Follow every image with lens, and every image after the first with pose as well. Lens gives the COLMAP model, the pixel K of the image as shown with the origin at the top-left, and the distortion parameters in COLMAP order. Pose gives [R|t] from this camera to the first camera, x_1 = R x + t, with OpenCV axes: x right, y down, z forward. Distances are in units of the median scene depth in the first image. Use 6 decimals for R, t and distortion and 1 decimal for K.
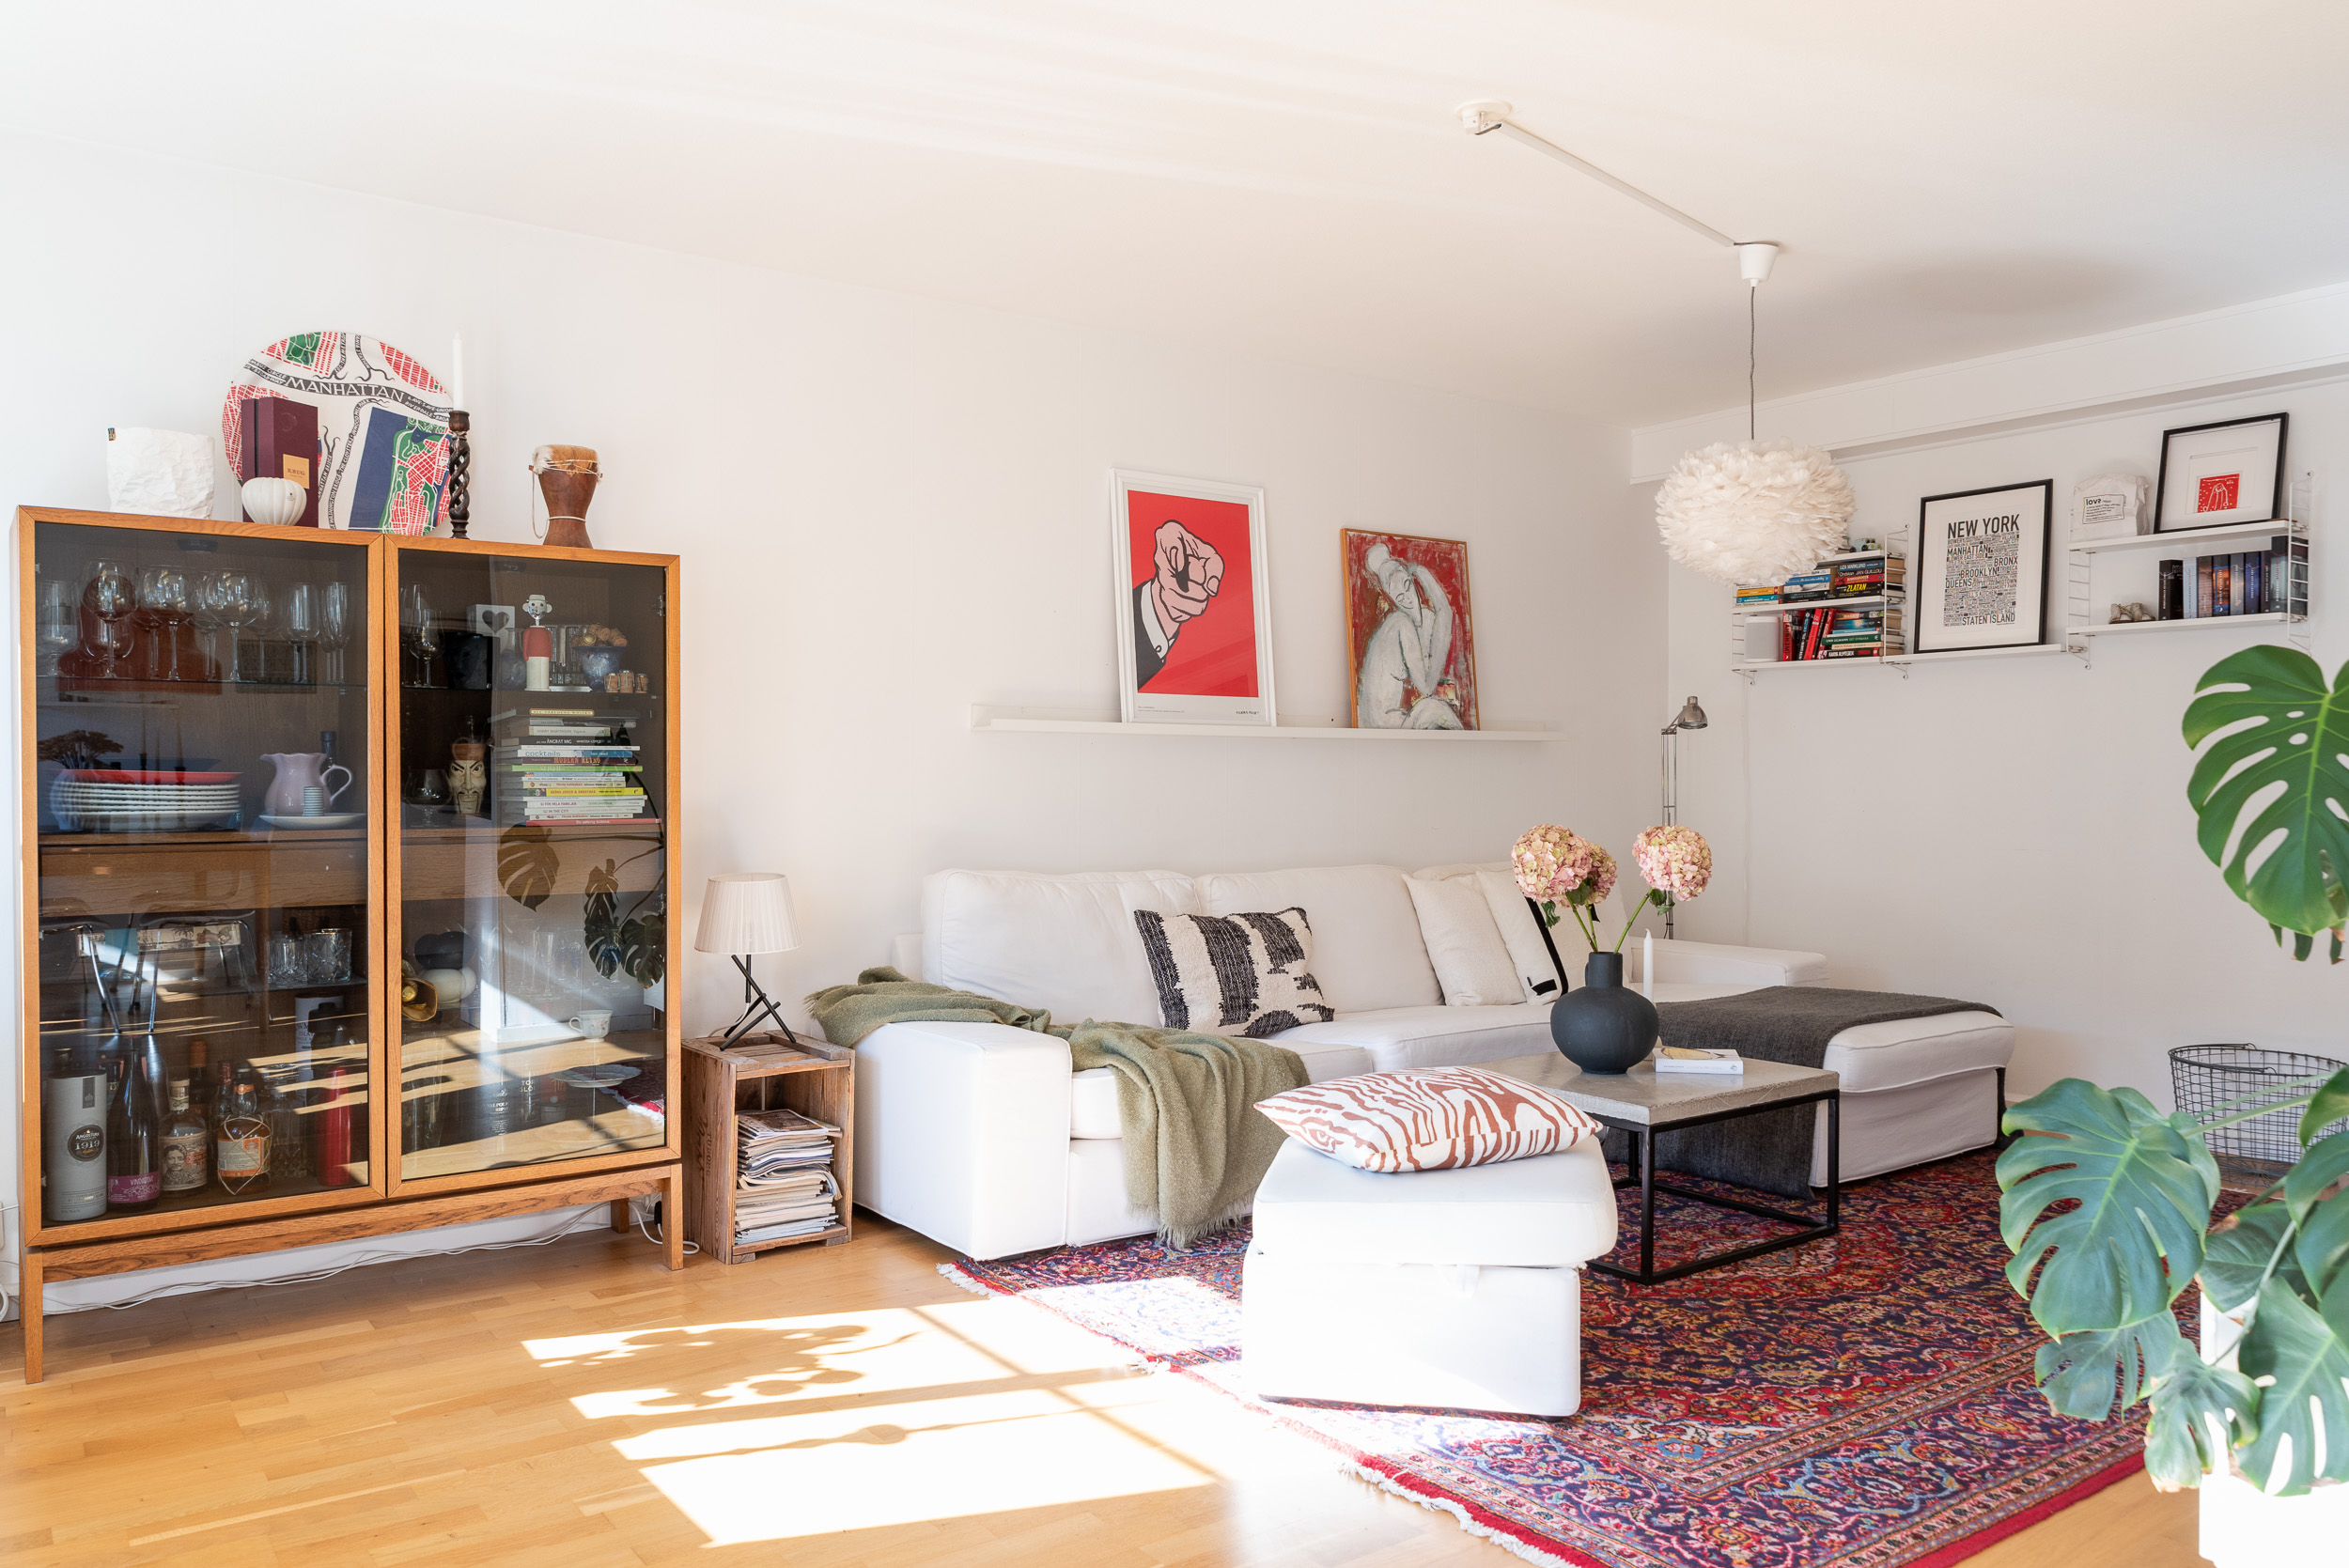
lens RADIAL K [[1686.3, 0, 1167.6], [0, 1686.3, 790.7], [0, 0, 1]] dist [-0.003130, -0.000958]
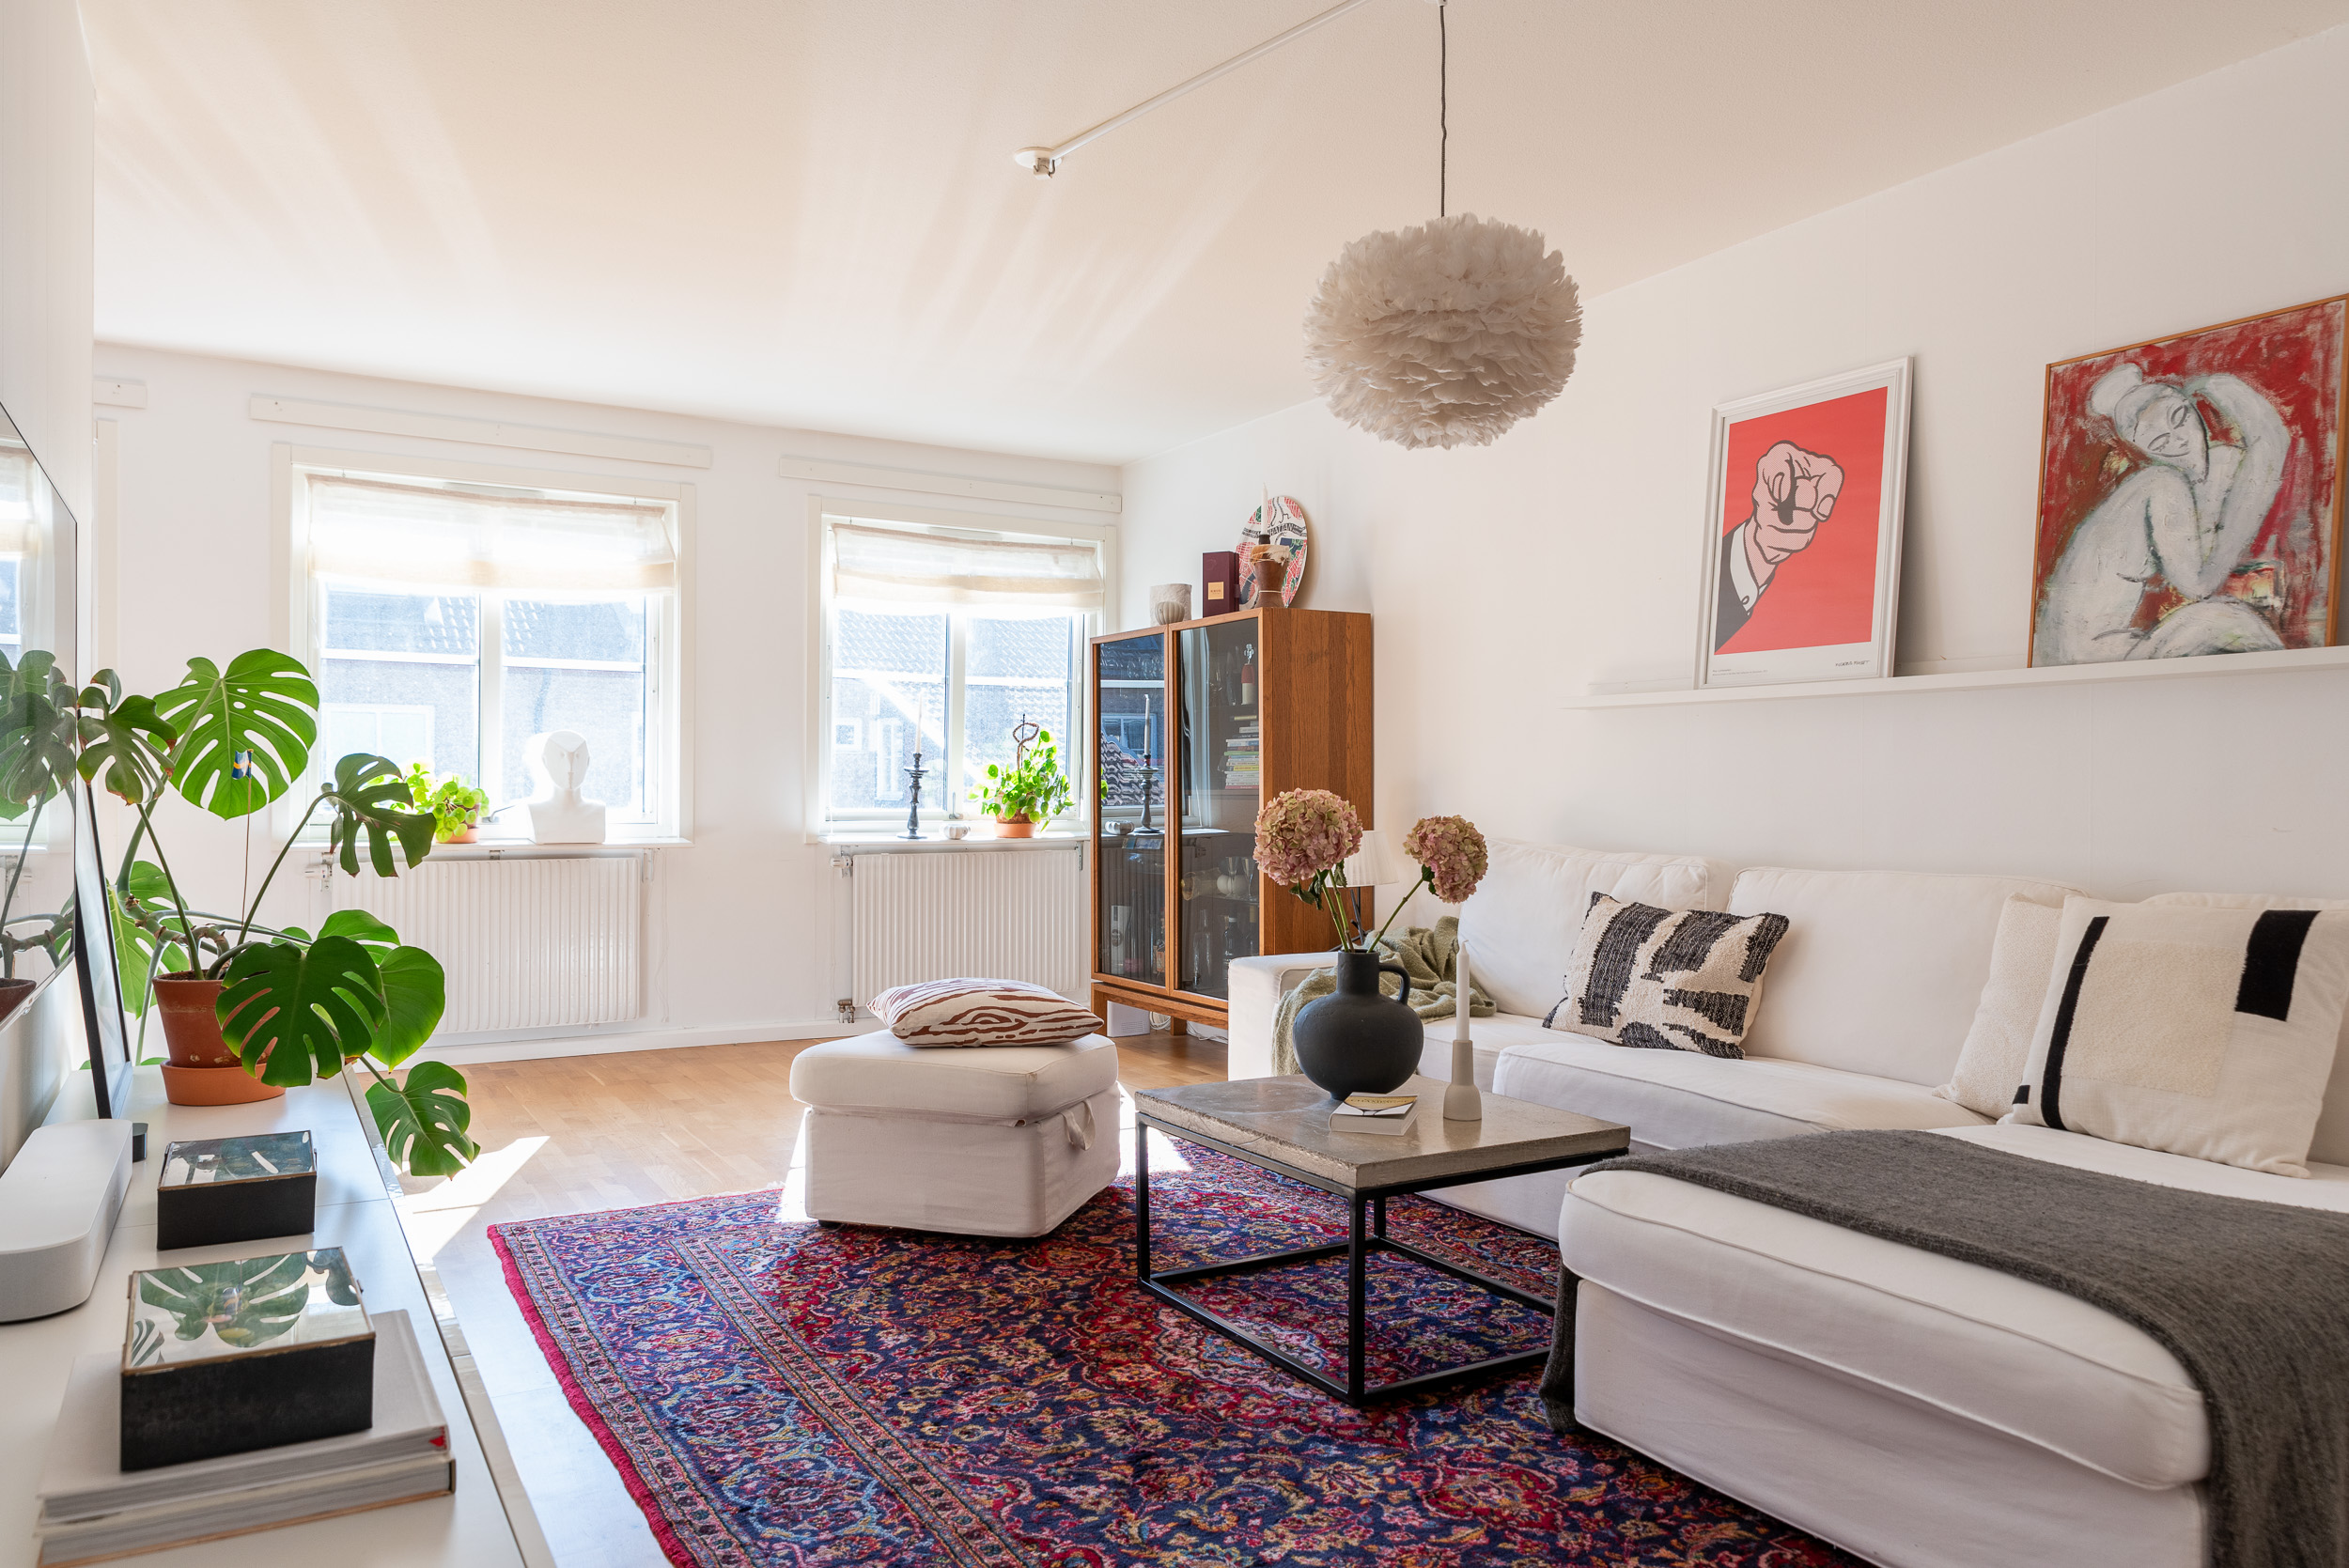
lens RADIAL K [[1597.5, 0, 1183.3], [0, 1597.5, 781.6], [0, 0, 1]] dist [0.001657, -0.000523]
pose [[-0.094110, -0.009322, -0.995518, 1.085459], [-0.016592, 0.999832, -0.007794, 0.024824], [0.995423, 0.015784, -0.094249, 1.043202]]
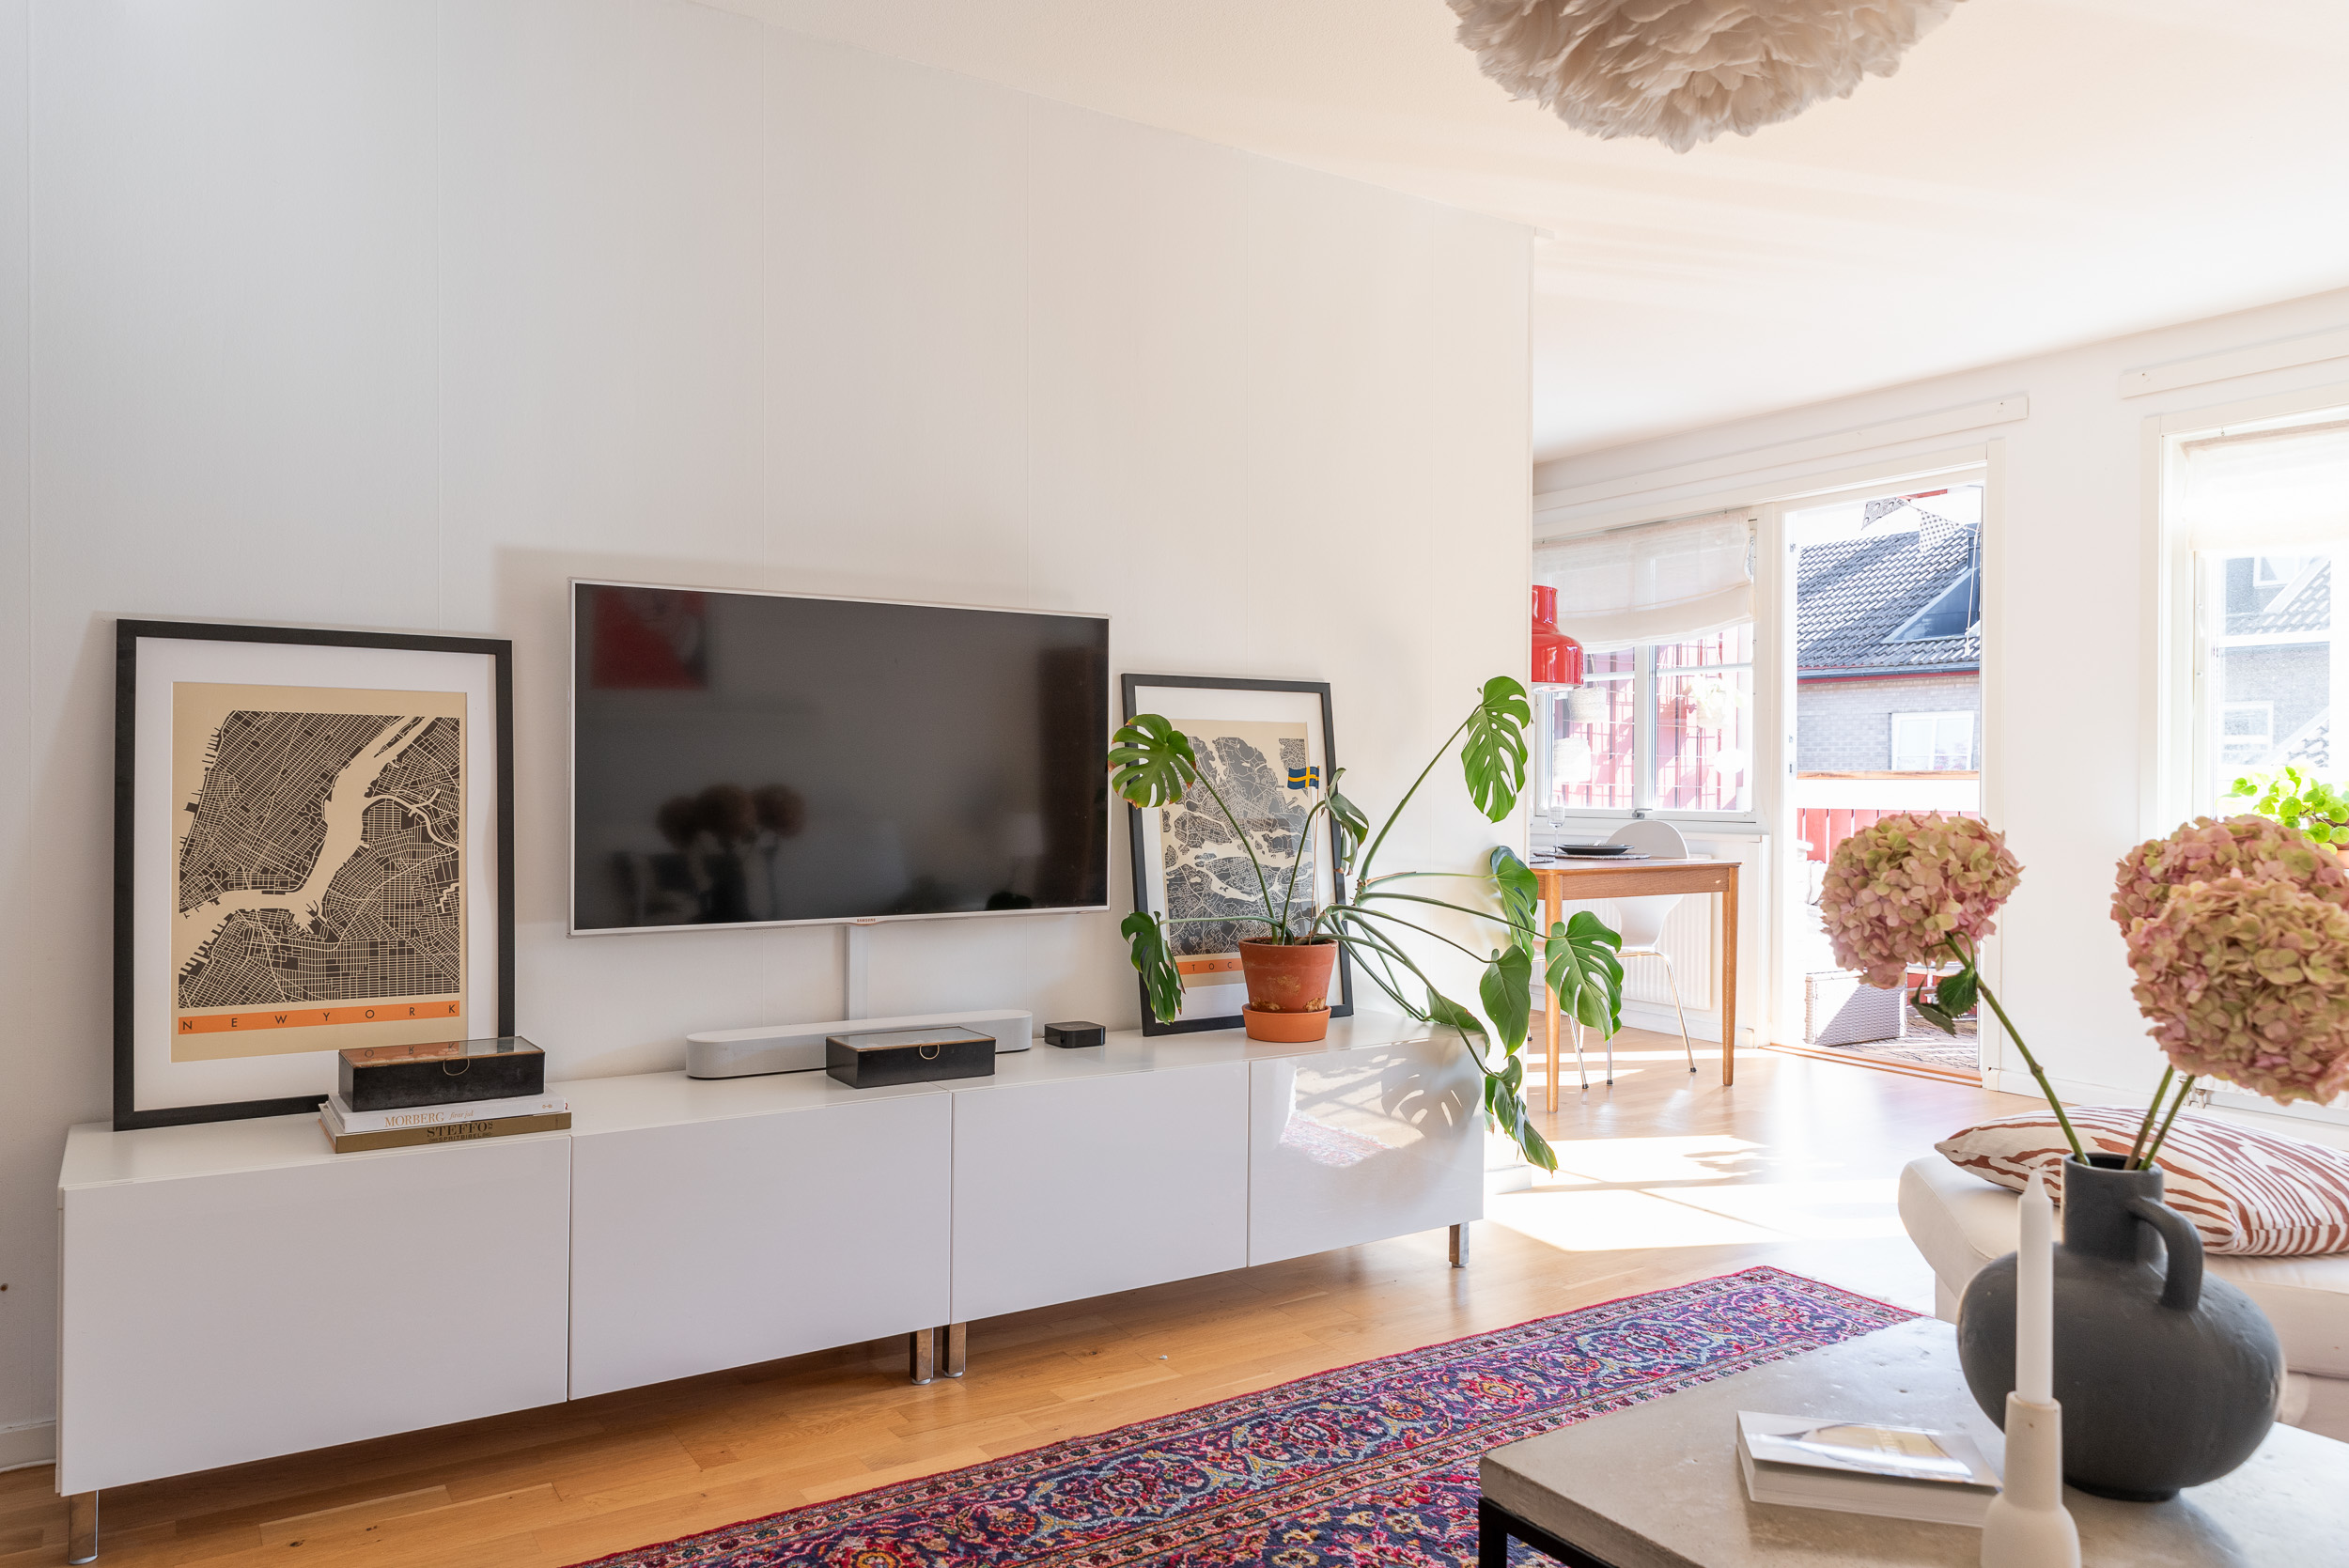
lens RADIAL K [[1597.5, 0, 1161.9], [0, 1597.5, 780.3], [0, 0, 1]] dist [0.001657, -0.000523]
pose [[-0.998308, -0.008218, 0.057555, 0.476490], [-0.007173, 0.999806, 0.018338, 0.002994], [-0.057695, 0.017894, -0.998174, 1.448443]]
